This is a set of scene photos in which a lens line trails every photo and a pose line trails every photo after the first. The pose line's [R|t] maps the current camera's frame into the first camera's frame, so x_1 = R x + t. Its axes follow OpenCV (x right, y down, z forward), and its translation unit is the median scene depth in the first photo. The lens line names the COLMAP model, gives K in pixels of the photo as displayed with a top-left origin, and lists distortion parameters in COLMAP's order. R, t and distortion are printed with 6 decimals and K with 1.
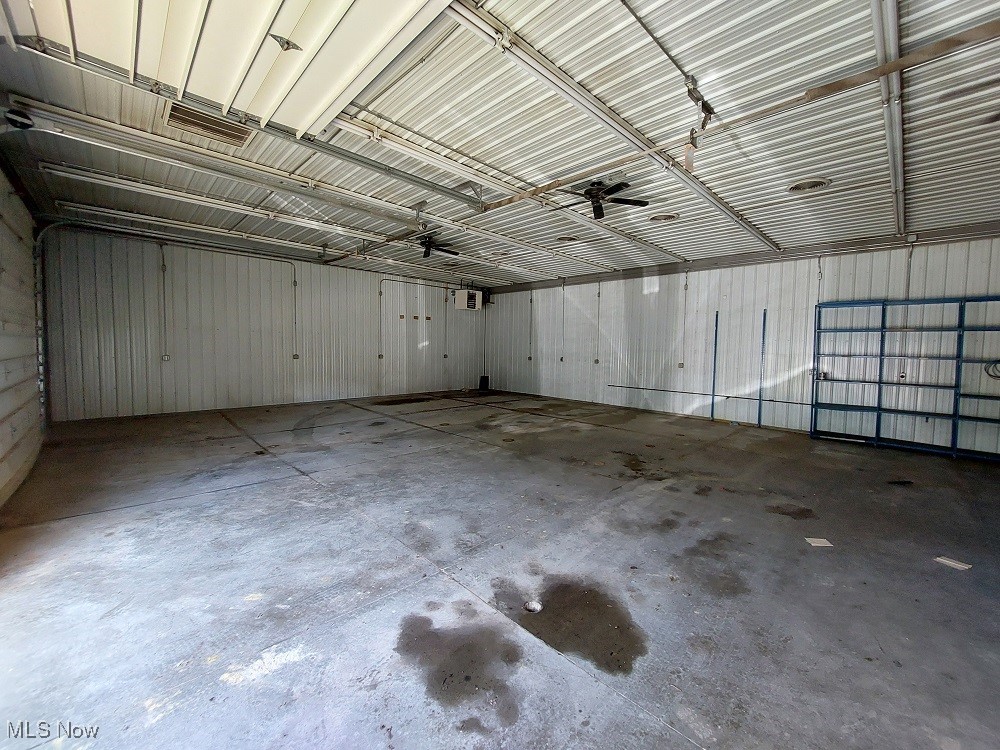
lens RADIAL K [[402.3, 0, 501.8], [0, 402.3, 374.8], [0, 0, 1]] dist [-0.013585, -0.000526]
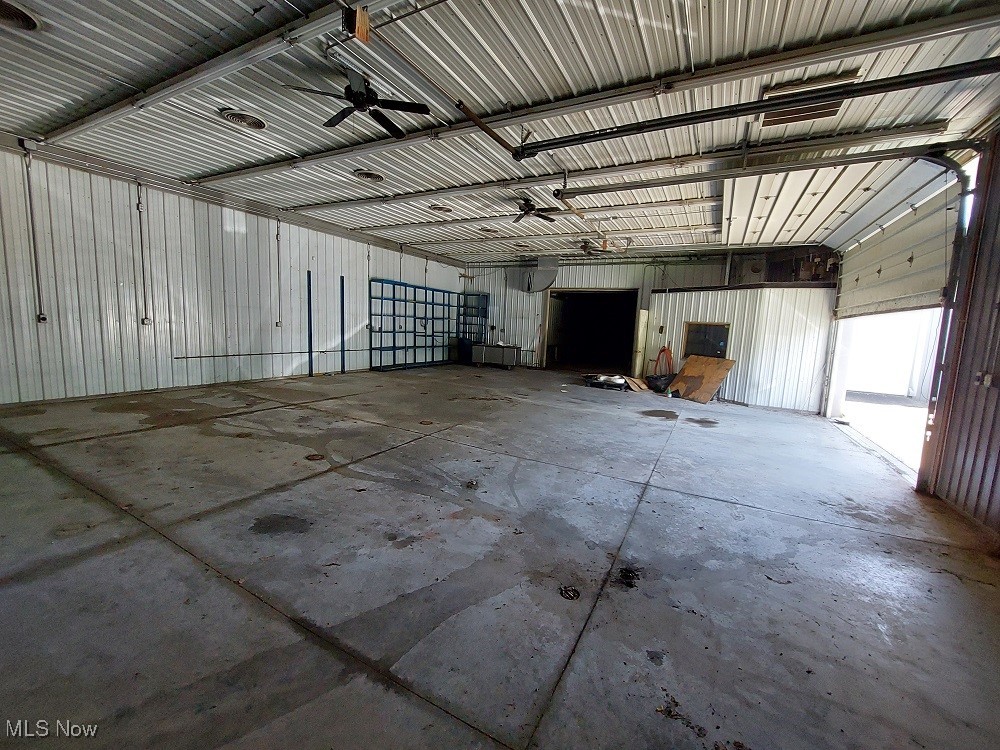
lens RADIAL K [[402.3, 0, 506.9], [0, 402.3, 372.8], [0, 0, 1]] dist [-0.013585, -0.000526]
pose [[-0.313392, -0.148317, 0.937970, -0.784140], [0.009045, 0.987217, 0.159126, -0.072249], [-0.949581, 0.058353, -0.308044, 1.047464]]
